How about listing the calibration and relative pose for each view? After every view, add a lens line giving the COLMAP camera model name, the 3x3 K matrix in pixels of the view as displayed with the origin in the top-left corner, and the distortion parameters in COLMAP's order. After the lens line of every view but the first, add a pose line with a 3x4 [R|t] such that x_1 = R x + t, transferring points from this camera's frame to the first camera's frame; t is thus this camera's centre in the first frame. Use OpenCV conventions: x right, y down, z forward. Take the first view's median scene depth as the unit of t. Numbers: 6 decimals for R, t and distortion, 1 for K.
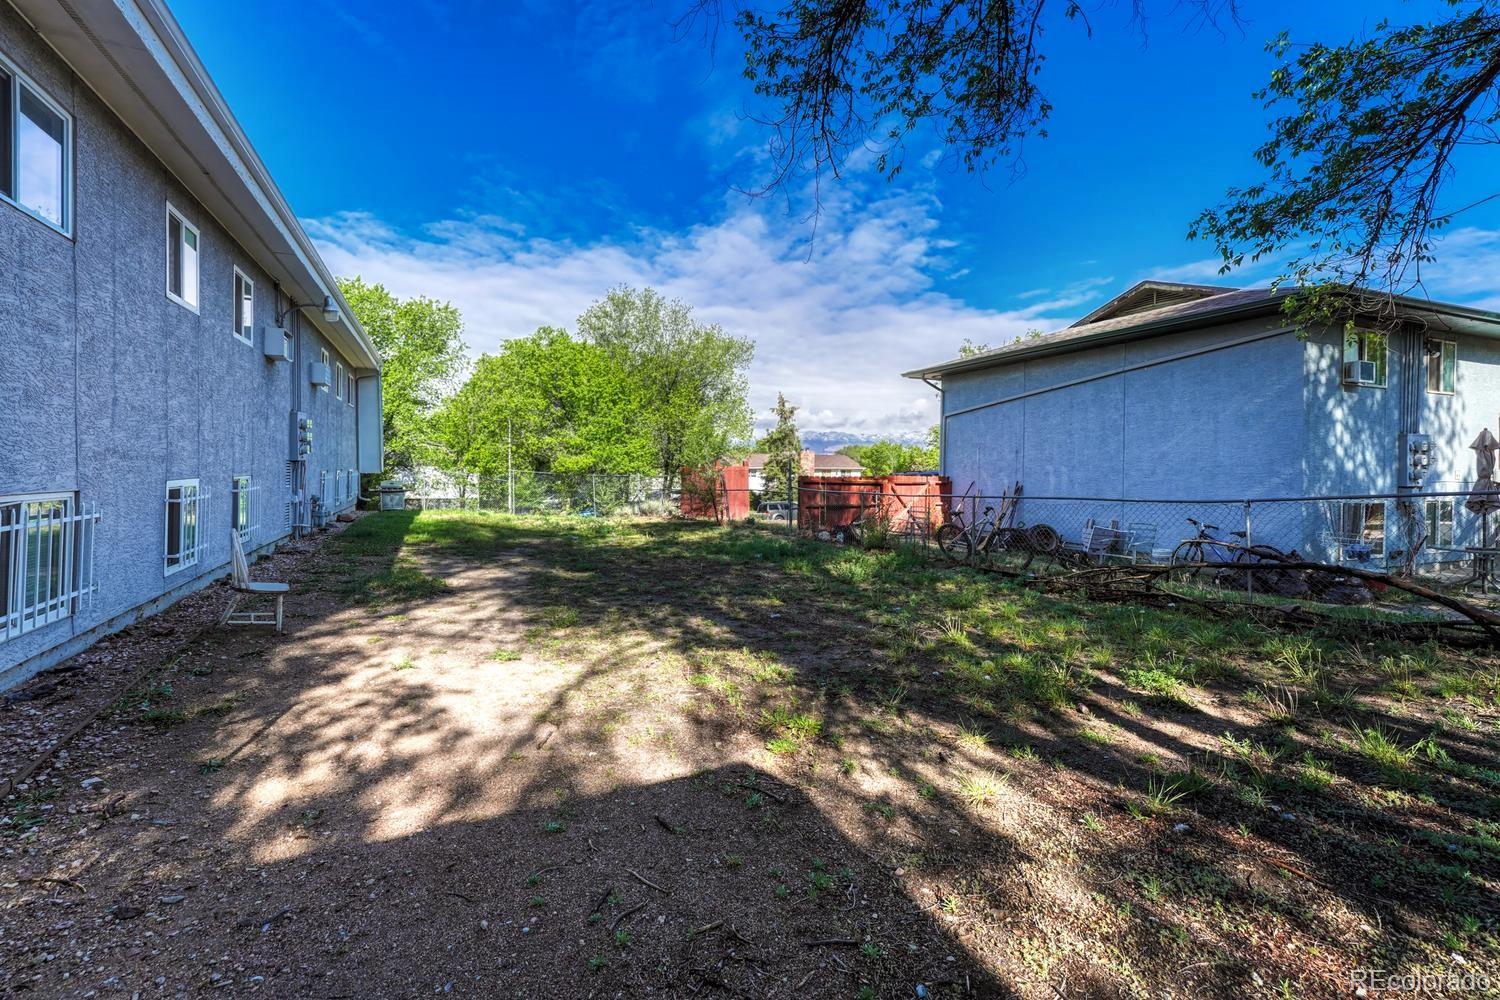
lens RADIAL K [[644.0, 0, 755.4], [0, 644.0, 488.0], [0, 0, 1]] dist [-0.003294, 0.000812]
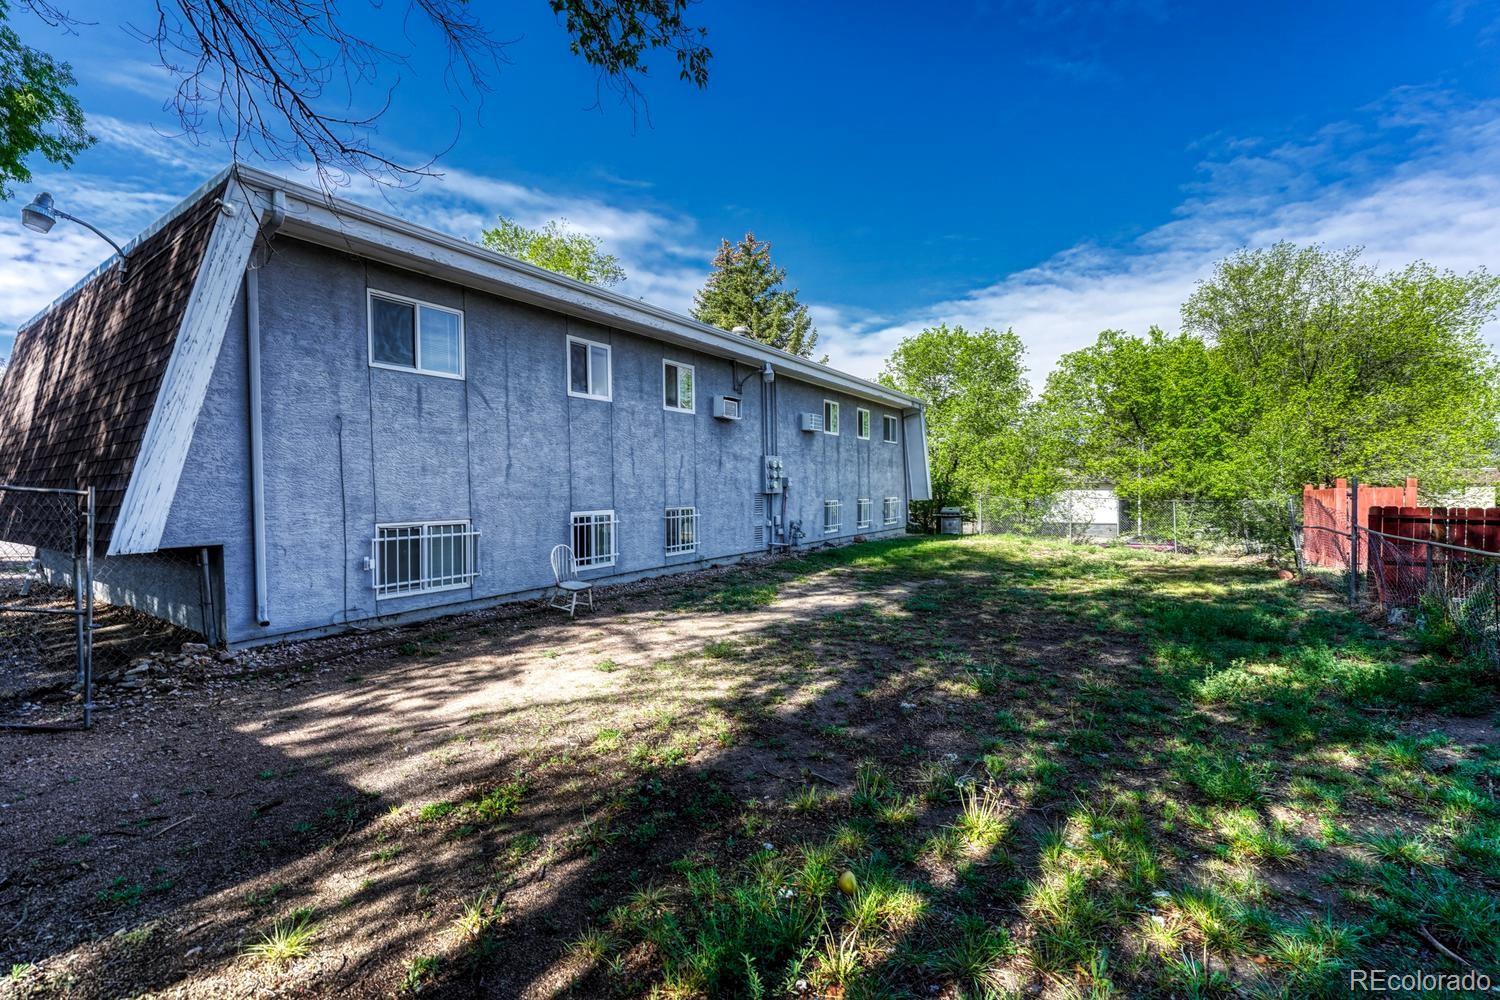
lens RADIAL K [[644.0, 0, 751.3], [0, 644.0, 507.5], [0, 0, 1]] dist [-0.003294, 0.000812]
pose [[0.514639, 0.008660, -0.857363, 0.964190], [-0.013407, 0.999908, 0.002052, -0.044702], [0.857302, 0.010439, 0.514708, 0.811176]]
